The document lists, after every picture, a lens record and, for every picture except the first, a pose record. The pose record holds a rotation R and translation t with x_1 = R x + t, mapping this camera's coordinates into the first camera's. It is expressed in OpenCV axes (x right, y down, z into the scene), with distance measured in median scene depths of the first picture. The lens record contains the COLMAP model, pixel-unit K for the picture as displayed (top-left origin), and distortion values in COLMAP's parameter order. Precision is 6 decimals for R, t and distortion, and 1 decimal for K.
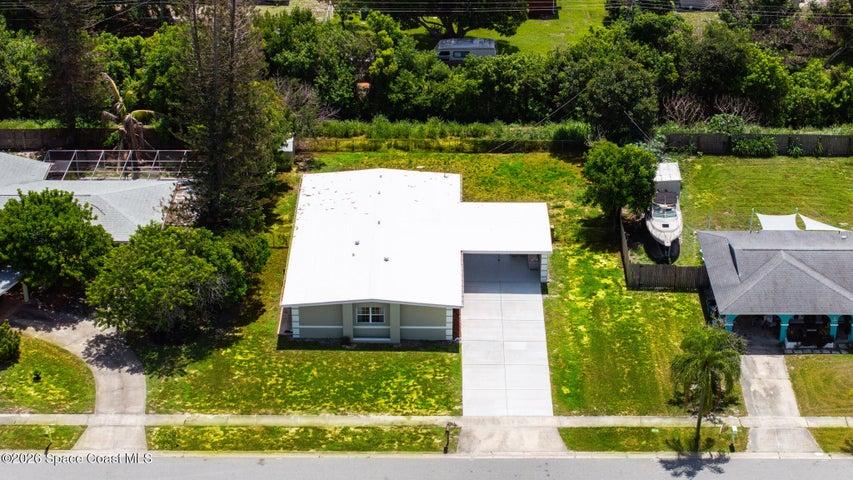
lens RADIAL K [[1740.7, 0, 426.5], [0, 1740.7, 240.0], [0, 0, 1]] dist [-0.109632, 0.187907]
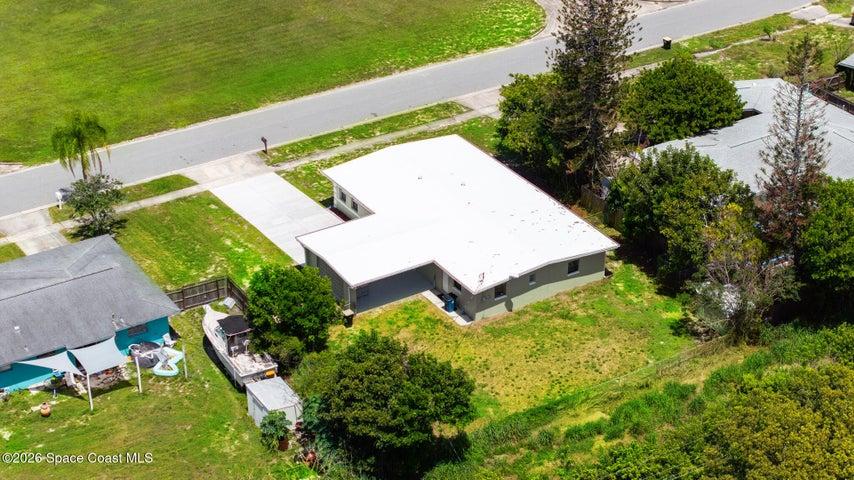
lens RADIAL K [[1712.2, 0, 427.0], [0, 1712.2, 240.0], [0, 0, 1]] dist [-0.106092, -0.061572]
pose [[-0.842149, 0.263165, -0.470668, 0.489599], [-0.246975, 0.587669, 0.770486, -0.796082], [0.479362, 0.765107, -0.429910, 1.524796]]
